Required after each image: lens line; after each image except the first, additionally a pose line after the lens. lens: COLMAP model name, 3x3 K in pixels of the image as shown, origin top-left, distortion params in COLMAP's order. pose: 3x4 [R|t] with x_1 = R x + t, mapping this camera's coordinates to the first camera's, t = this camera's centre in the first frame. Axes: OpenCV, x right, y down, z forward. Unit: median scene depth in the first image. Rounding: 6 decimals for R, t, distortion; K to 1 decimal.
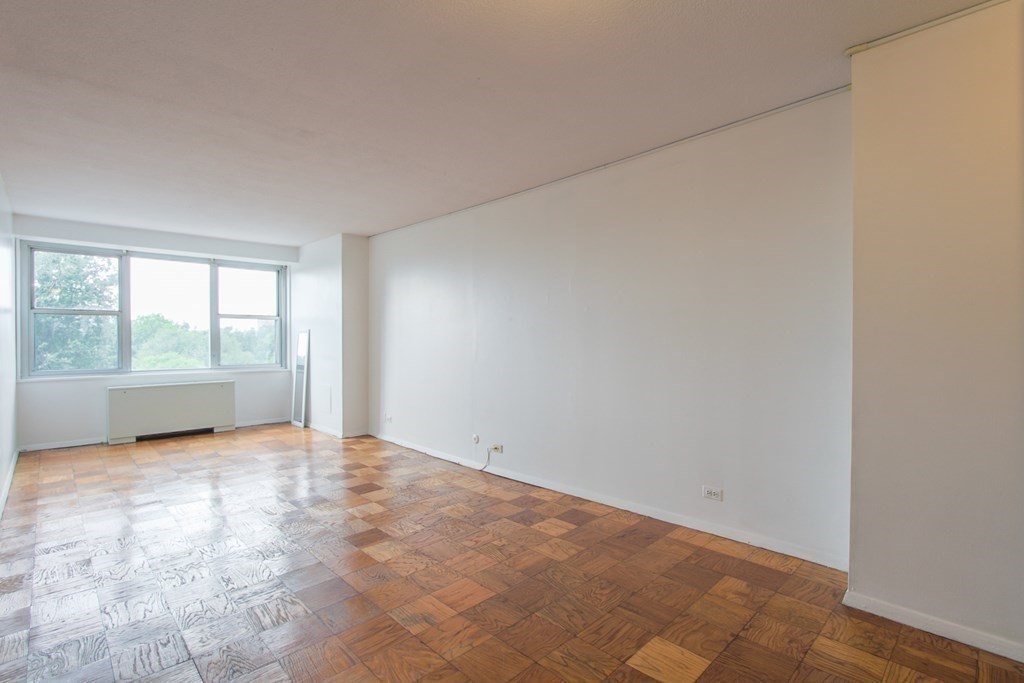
lens RADIAL K [[483.0, 0, 507.4], [0, 483.0, 343.0], [0, 0, 1]] dist [-0.012111, -0.000742]
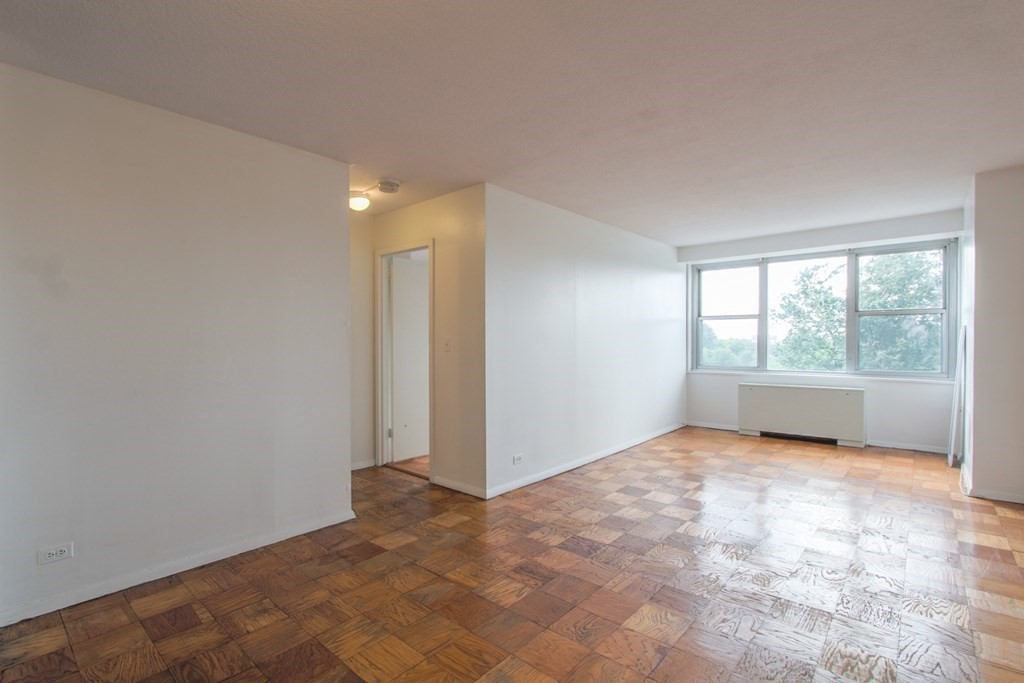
lens RADIAL K [[483.0, 0, 515.0], [0, 483.0, 340.7], [0, 0, 1]] dist [-0.012111, -0.000742]
pose [[0.088947, 0.002415, -0.996033, 0.230674], [-0.002890, 0.999993, 0.002167, -0.007449], [0.996032, 0.002685, 0.088953, 0.338781]]
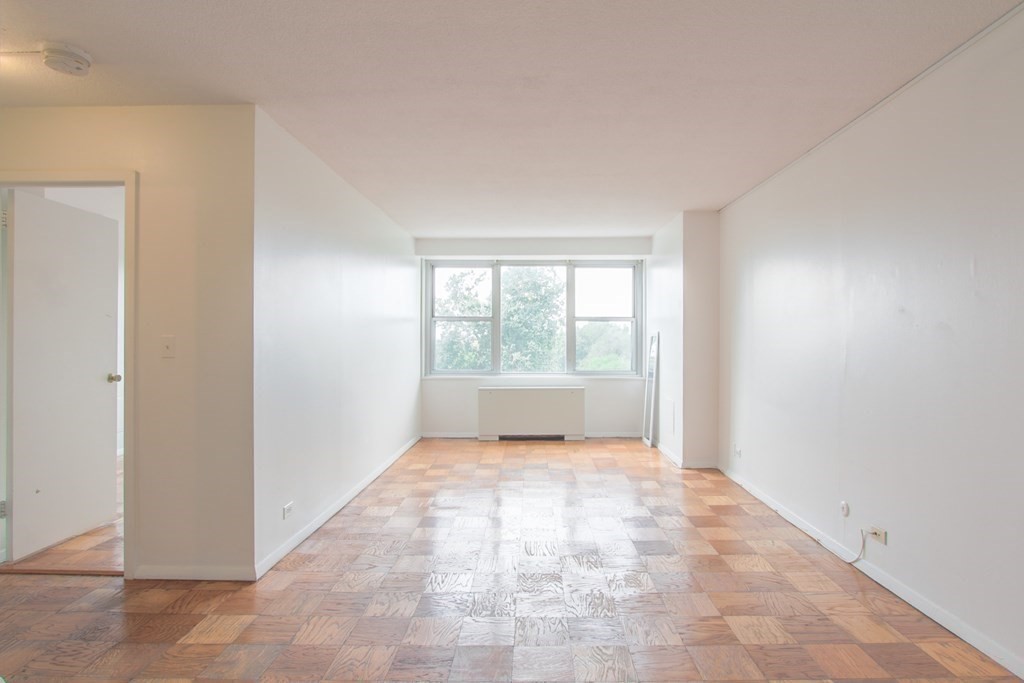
lens RADIAL K [[535.9, 0, 532.4], [0, 535.9, 339.8], [0, 0, 1]] dist [-0.015177, 0.003375]
pose [[0.719683, -0.001567, -0.694301, 0.092149], [-0.006249, 0.999942, -0.008735, -0.004895], [0.694274, 0.010625, 0.719632, 0.188505]]
